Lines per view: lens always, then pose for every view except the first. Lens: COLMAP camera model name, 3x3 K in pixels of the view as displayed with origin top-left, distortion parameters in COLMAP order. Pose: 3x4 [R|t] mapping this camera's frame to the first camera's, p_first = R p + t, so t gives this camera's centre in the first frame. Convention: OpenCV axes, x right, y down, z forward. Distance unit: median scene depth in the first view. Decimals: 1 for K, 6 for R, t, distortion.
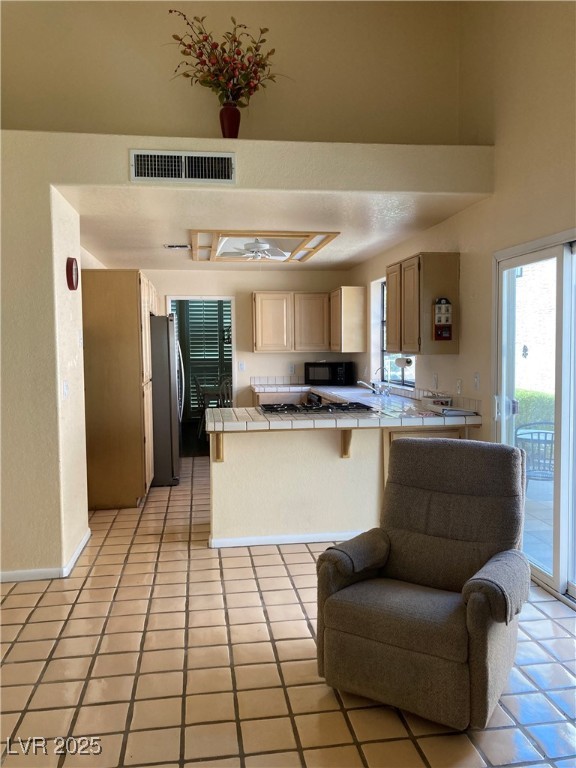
lens RADIAL K [[634.1, 0, 287.9], [0, 634.1, 385.7], [0, 0, 1]] dist [0.025110, -0.022969]
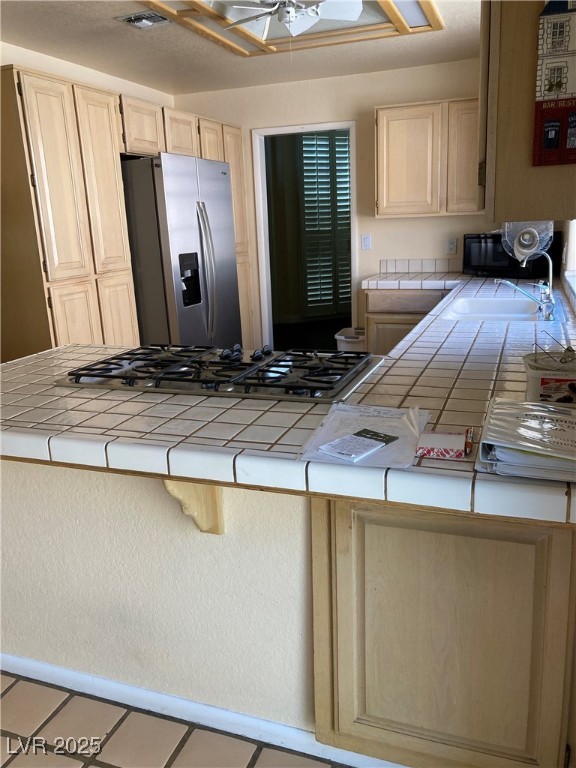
lens RADIAL K [[634.1, 0, 289.9], [0, 634.1, 382.3], [0, 0, 1]] dist [0.025110, -0.022969]
pose [[0.876936, 0.094184, -0.471287, 0.169230], [0.003271, 0.979418, 0.201815, -0.022348], [0.480595, -0.178521, 0.858579, 0.430750]]
